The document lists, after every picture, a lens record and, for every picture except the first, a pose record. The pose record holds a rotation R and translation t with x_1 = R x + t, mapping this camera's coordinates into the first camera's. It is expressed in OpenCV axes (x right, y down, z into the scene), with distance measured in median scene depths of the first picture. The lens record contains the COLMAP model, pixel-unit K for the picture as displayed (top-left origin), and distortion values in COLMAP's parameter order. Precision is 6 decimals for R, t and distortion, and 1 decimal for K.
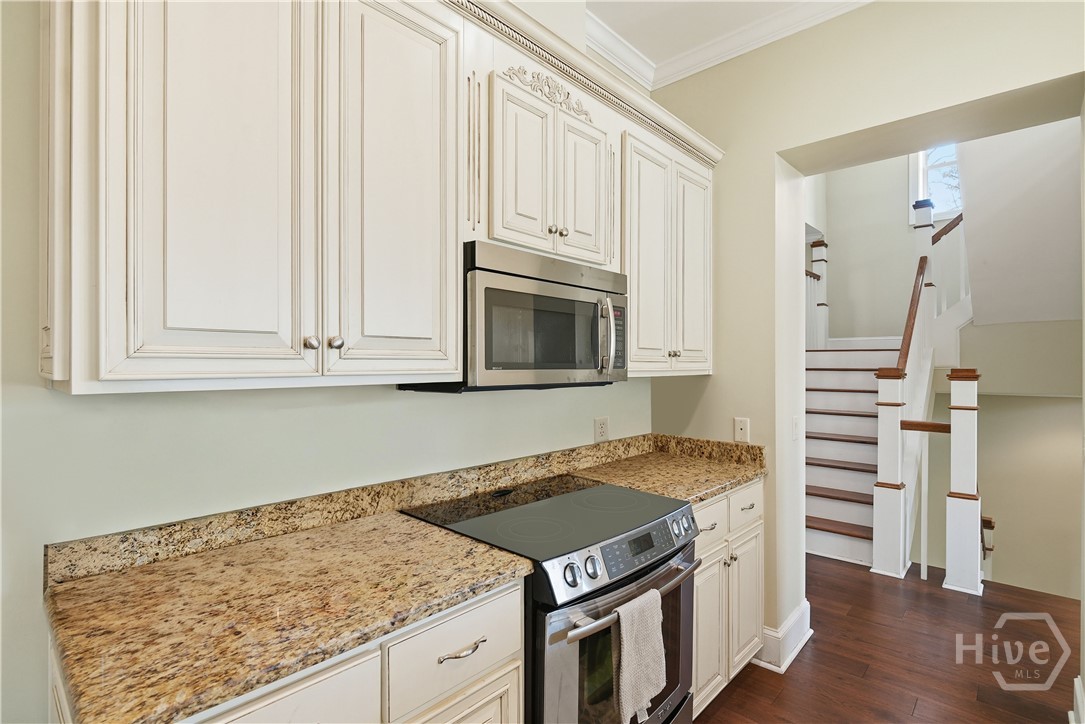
lens RADIAL K [[514.1, 0, 542.6], [0, 514.1, 365.4], [0, 0, 1]] dist [0.002648, -0.000221]
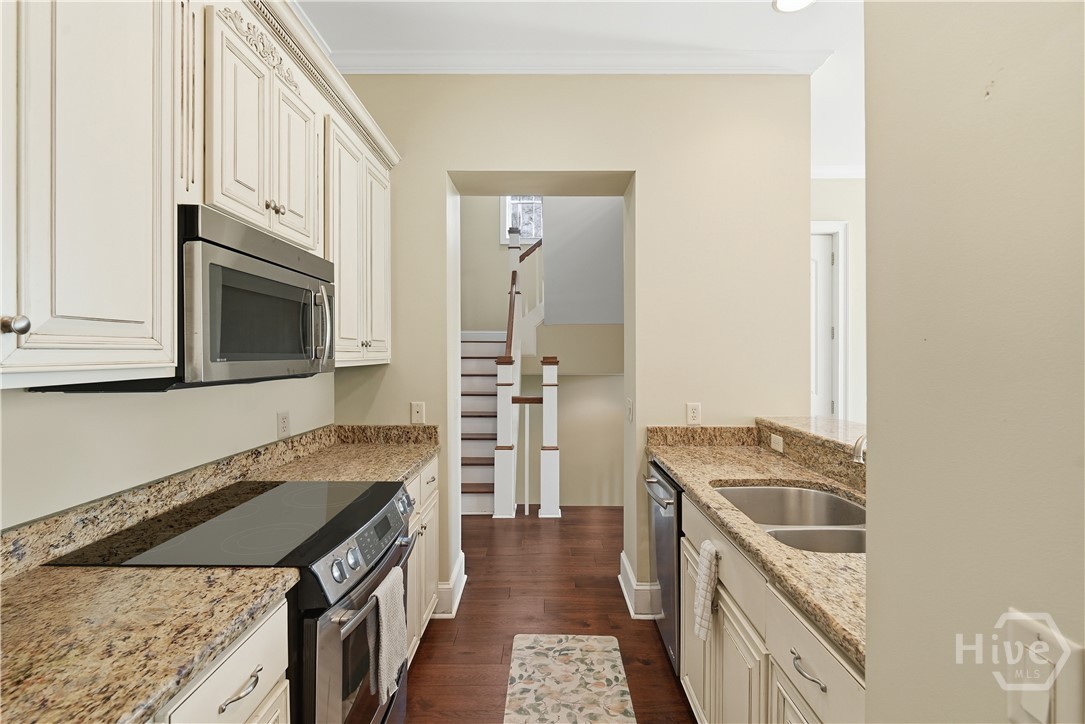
lens RADIAL K [[506.0, 0, 538.7], [0, 506.0, 354.1], [0, 0, 1]] dist [0.001188, -0.001141]
pose [[0.738650, -0.002028, 0.674087, -0.196275], [0.001631, 0.999998, 0.001222, -0.002940], [-0.674088, 0.000197, 0.738651, 0.022428]]
